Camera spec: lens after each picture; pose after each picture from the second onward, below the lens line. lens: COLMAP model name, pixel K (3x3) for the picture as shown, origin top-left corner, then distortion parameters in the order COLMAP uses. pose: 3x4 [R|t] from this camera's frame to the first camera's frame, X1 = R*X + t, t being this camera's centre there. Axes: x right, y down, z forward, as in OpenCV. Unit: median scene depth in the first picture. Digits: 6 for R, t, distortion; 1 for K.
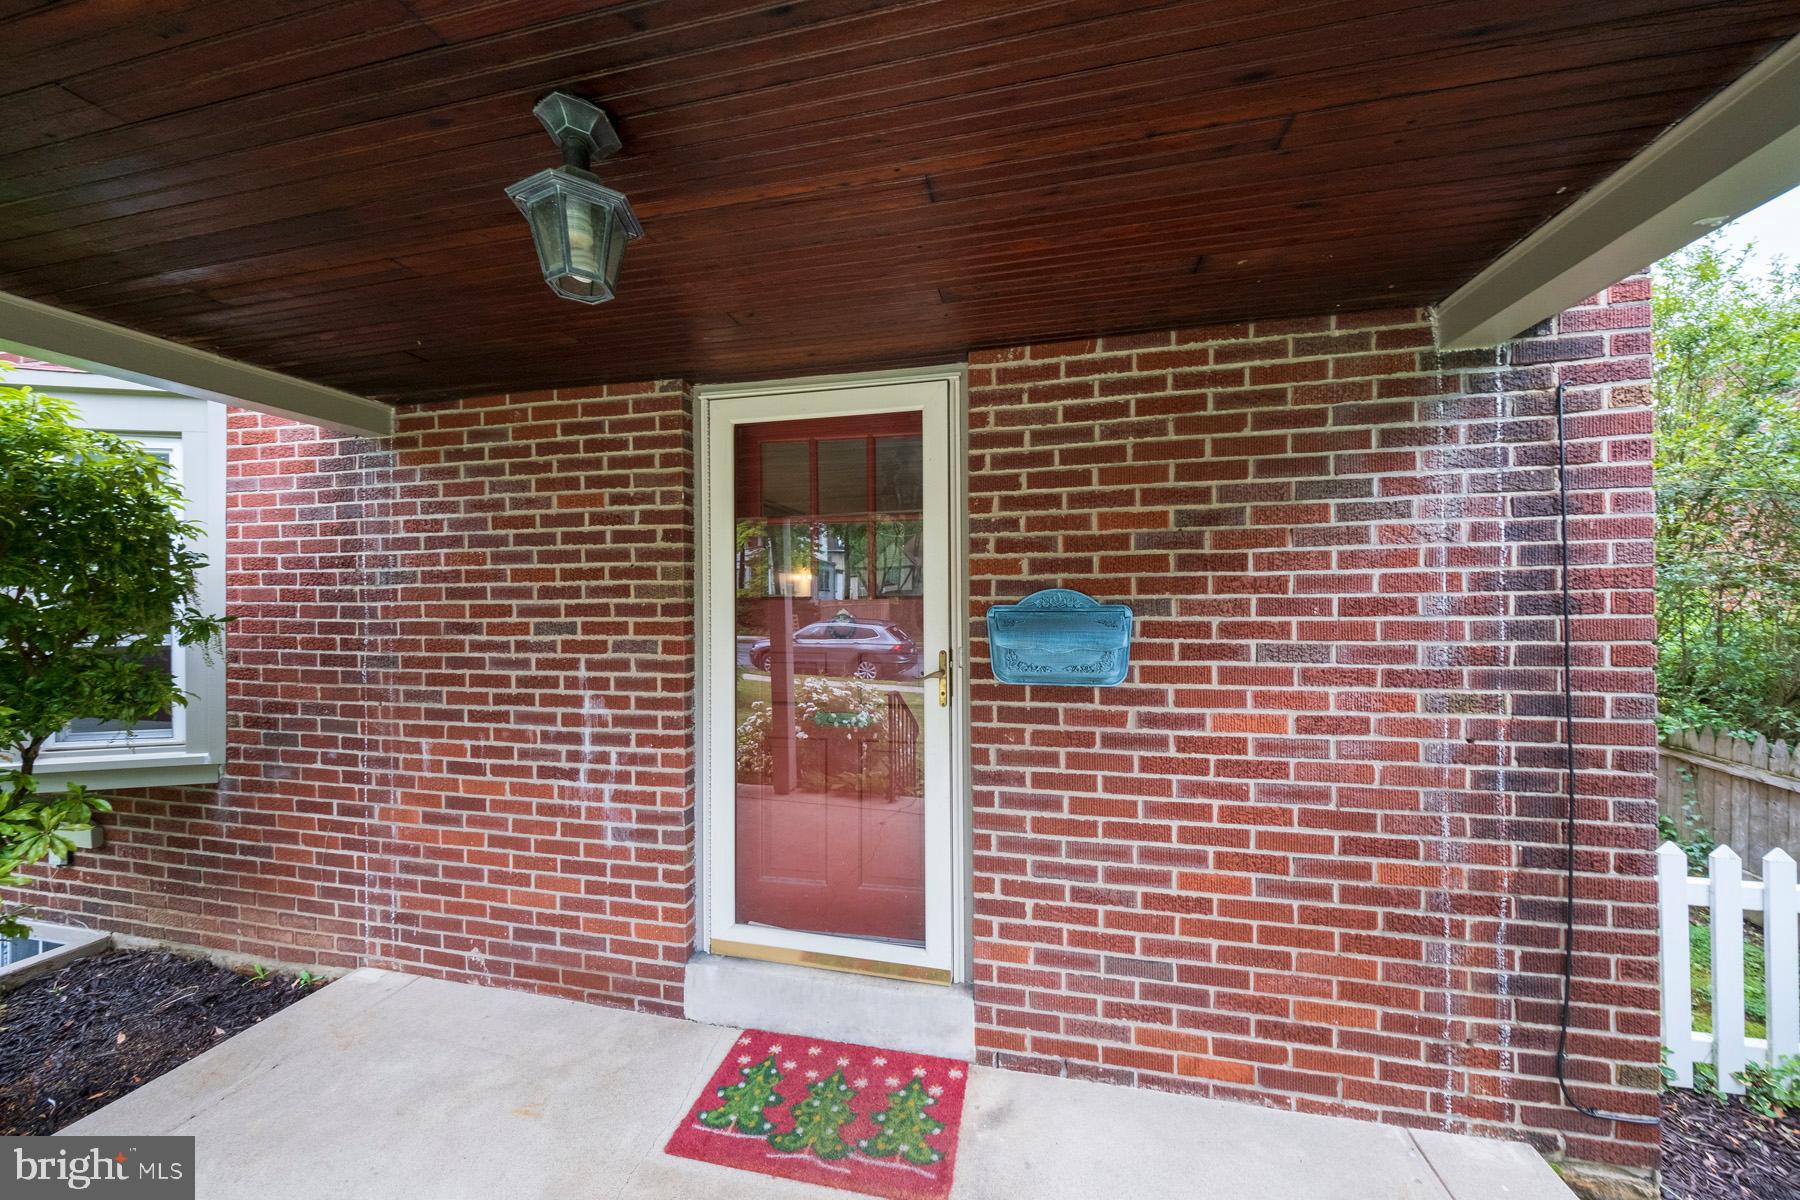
lens RADIAL K [[617.4, 0, 899.7], [0, 617.4, 596.8], [0, 0, 1]] dist [0.001044, -0.002281]
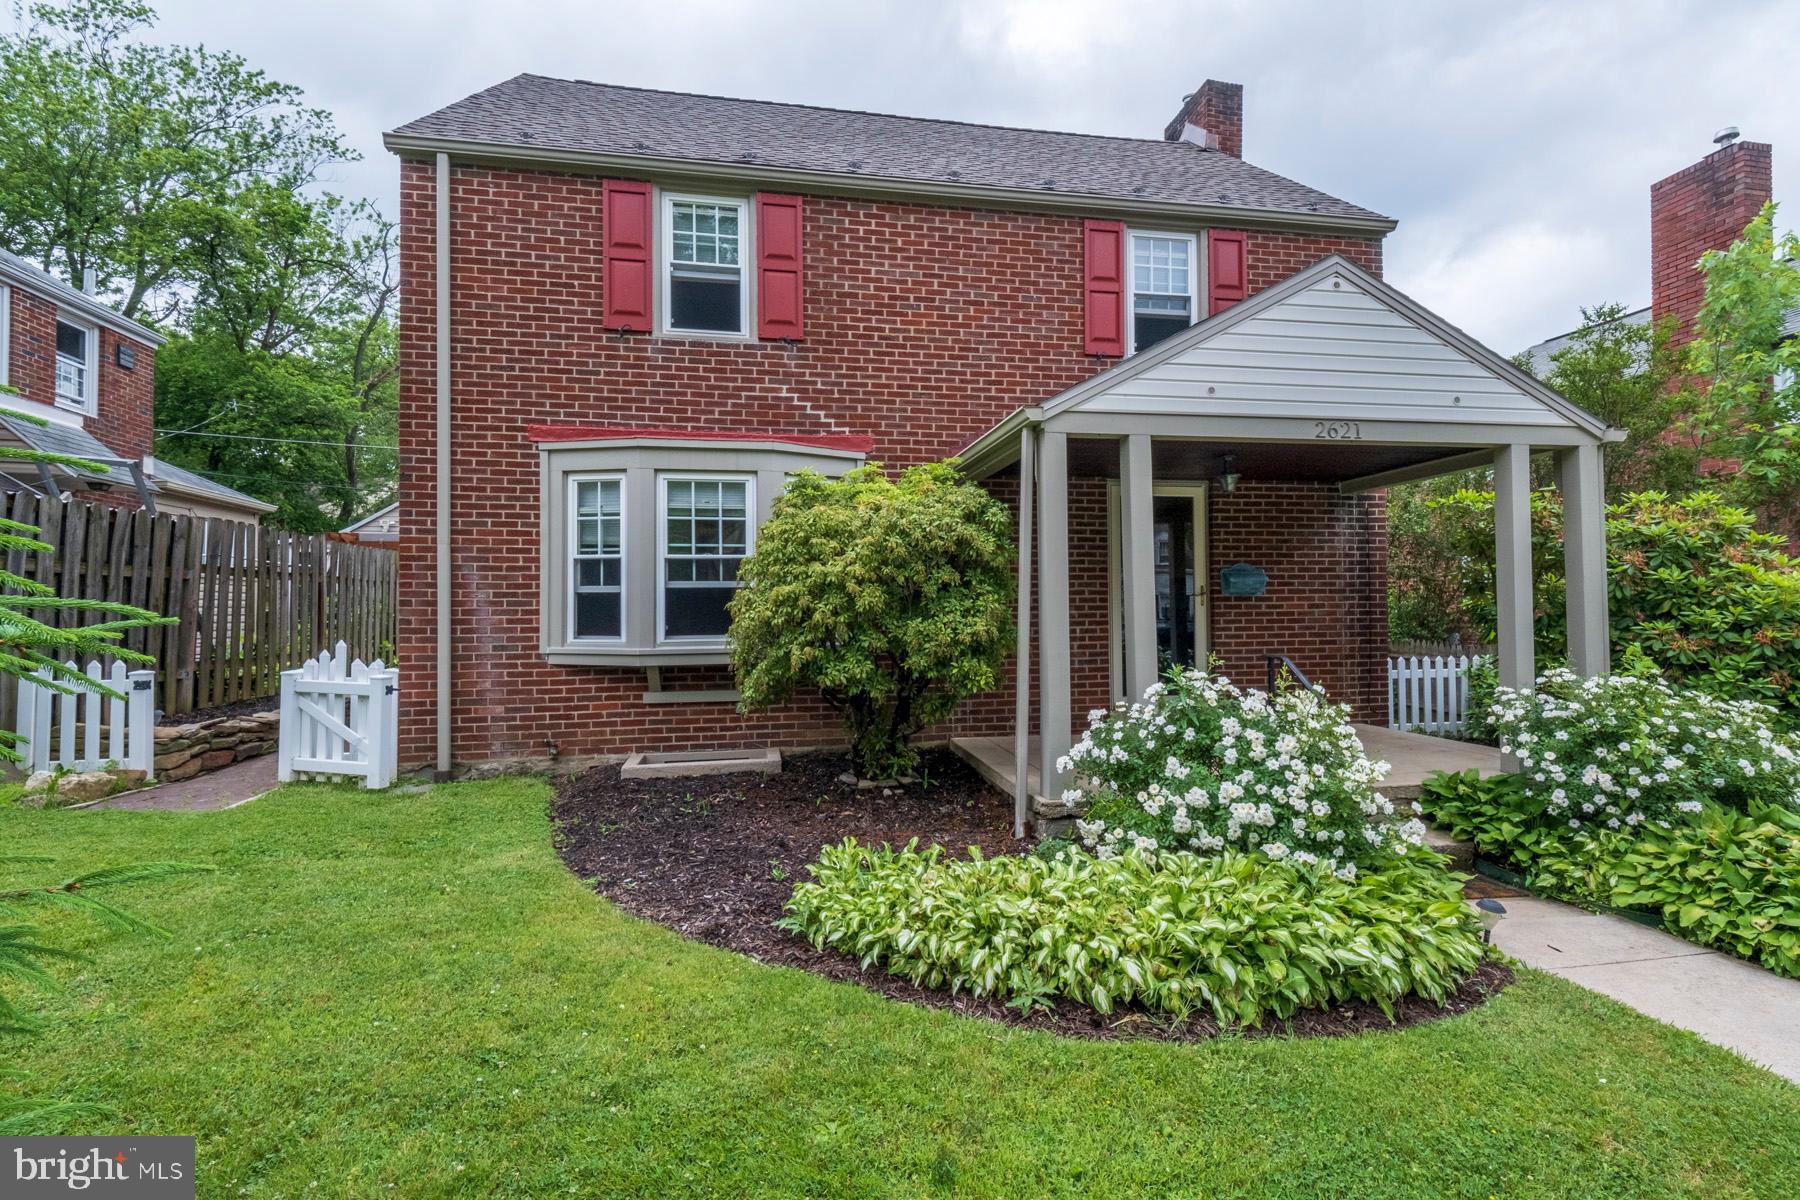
lens RADIAL K [[836.1, 0, 900.0], [0, 836.1, 600.0], [0, 0, 1]] dist [0.014351, 0.000158]
pose [[0.922505, 0.004886, 0.385955, -2.369172], [-0.000123, 0.999924, -0.012363, 0.179496], [-0.385986, 0.011358, 0.922435, -1.748211]]
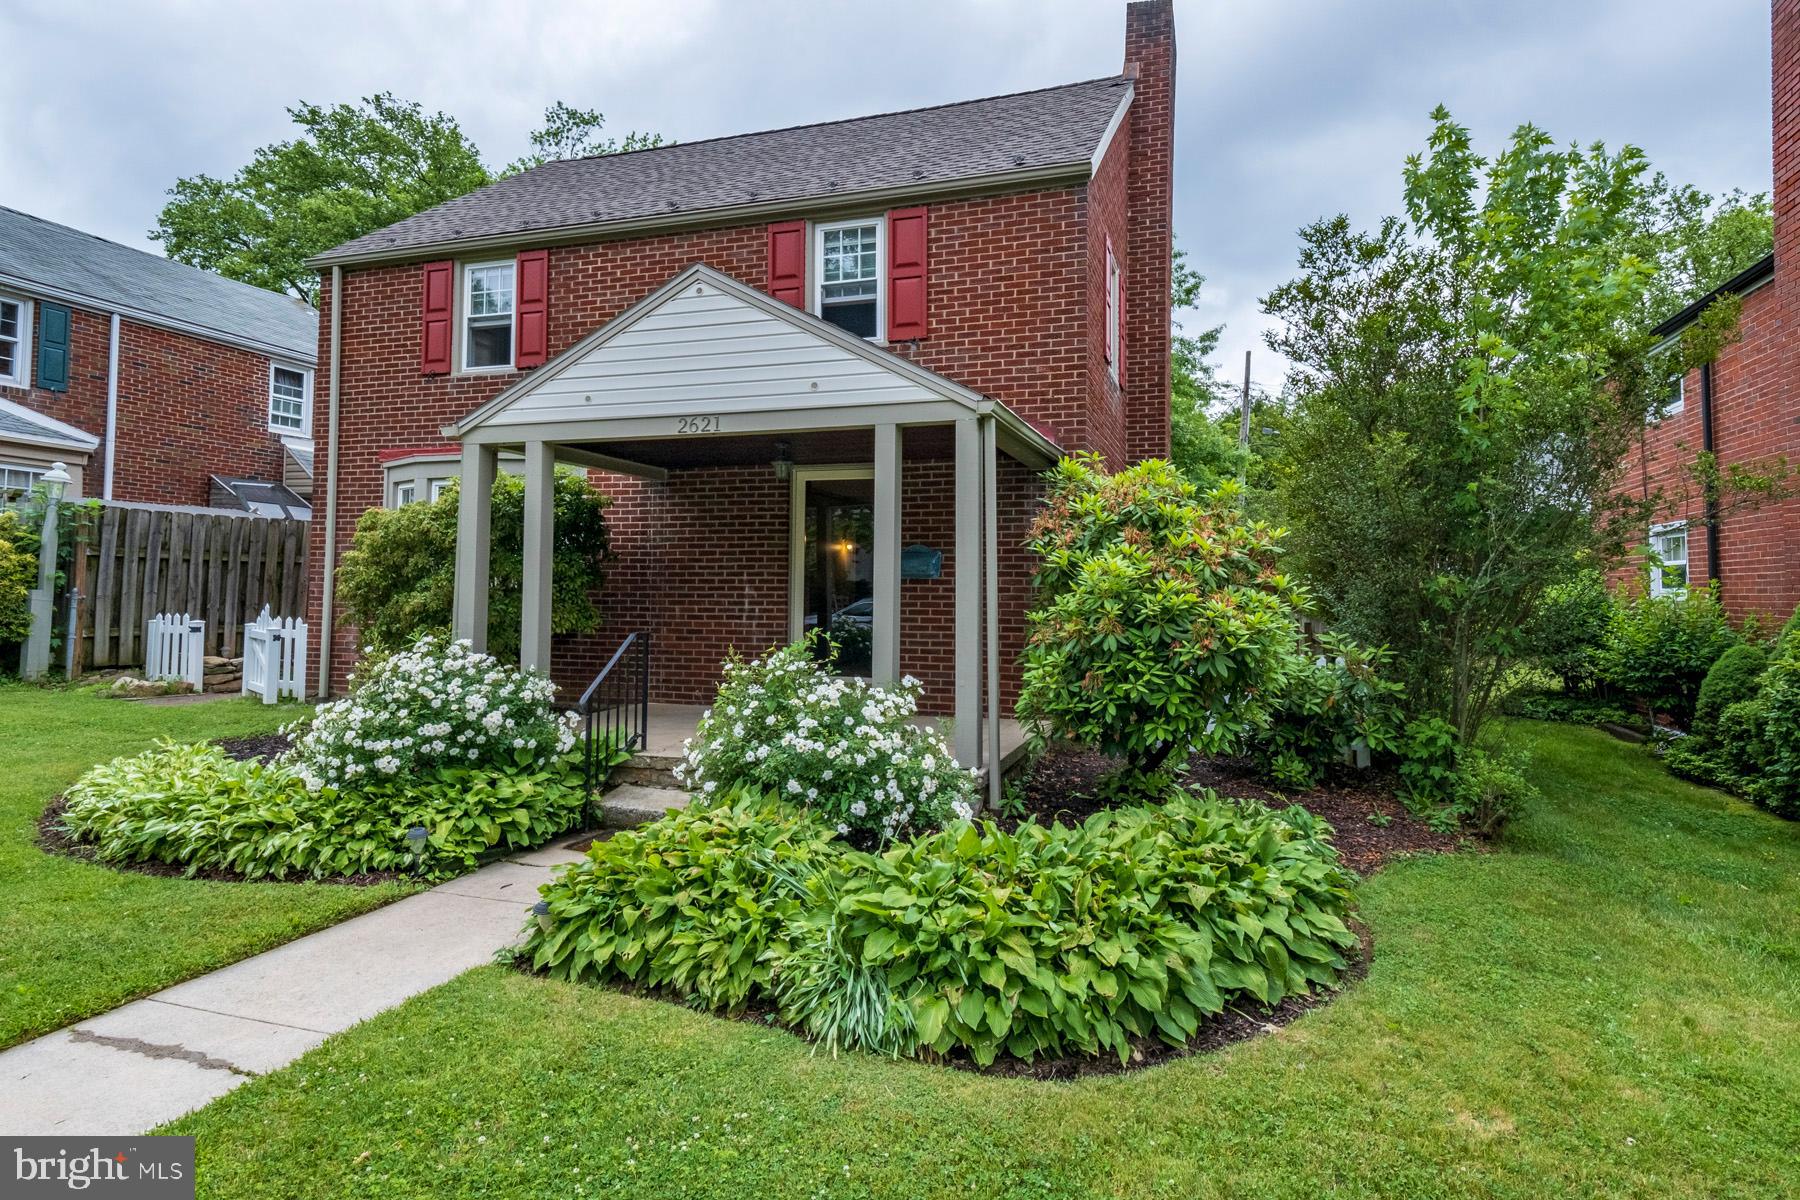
lens RADIAL K [[913.1, 0, 946.5], [0, 913.1, 559.8], [0, 0, 1]] dist [0.018008, -0.000666]
pose [[0.997317, 0.011288, -0.072334, 0.592914], [-0.013569, 0.999424, -0.031119, 0.158854], [0.071941, 0.032017, 0.996895, -2.731495]]
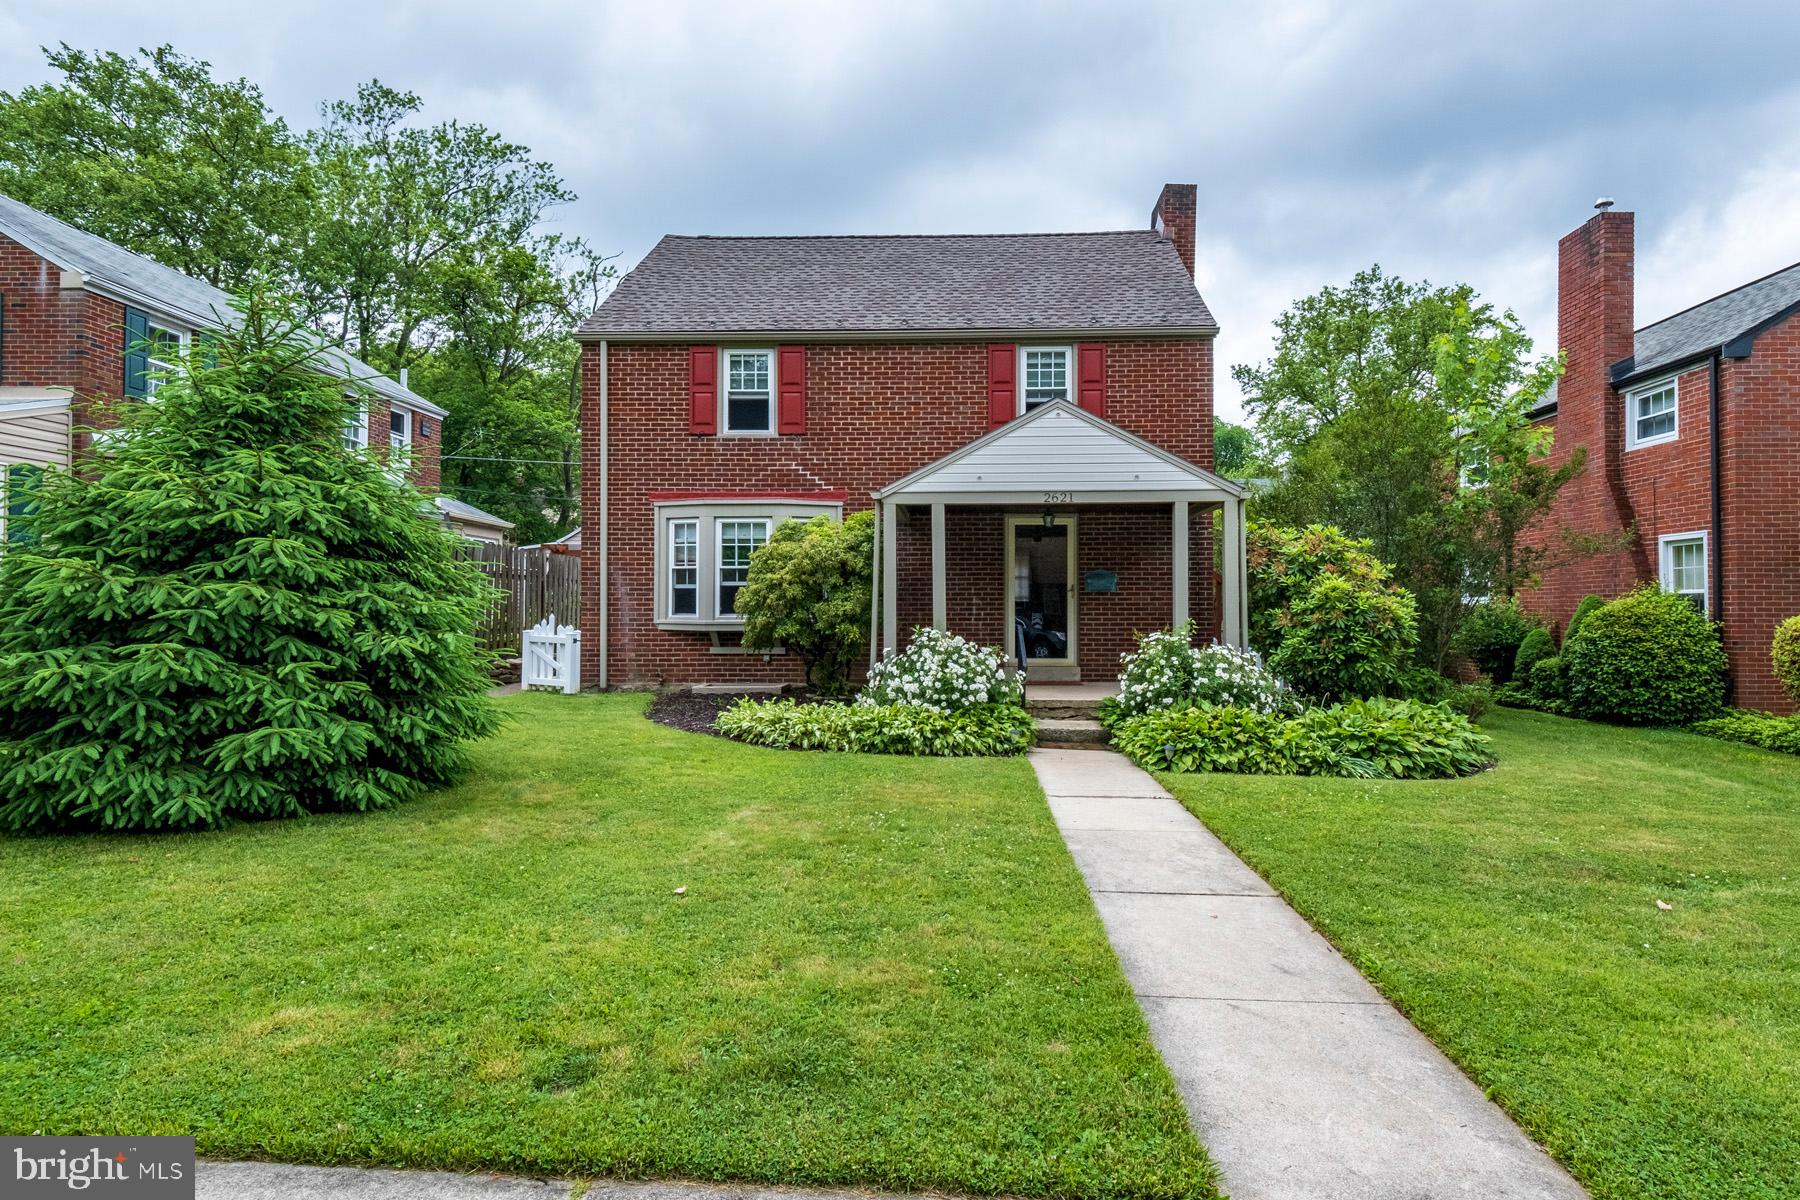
lens RADIAL K [[931.1, 0, 928.6], [0, 931.1, 605.5], [0, 0, 1]] dist [0.025396, -0.000312]
pose [[0.983199, 0.007217, 0.182394, -1.796546], [-0.007021, 0.999974, -0.001722, 0.220258], [-0.182402, 0.000412, 0.983224, -4.418999]]
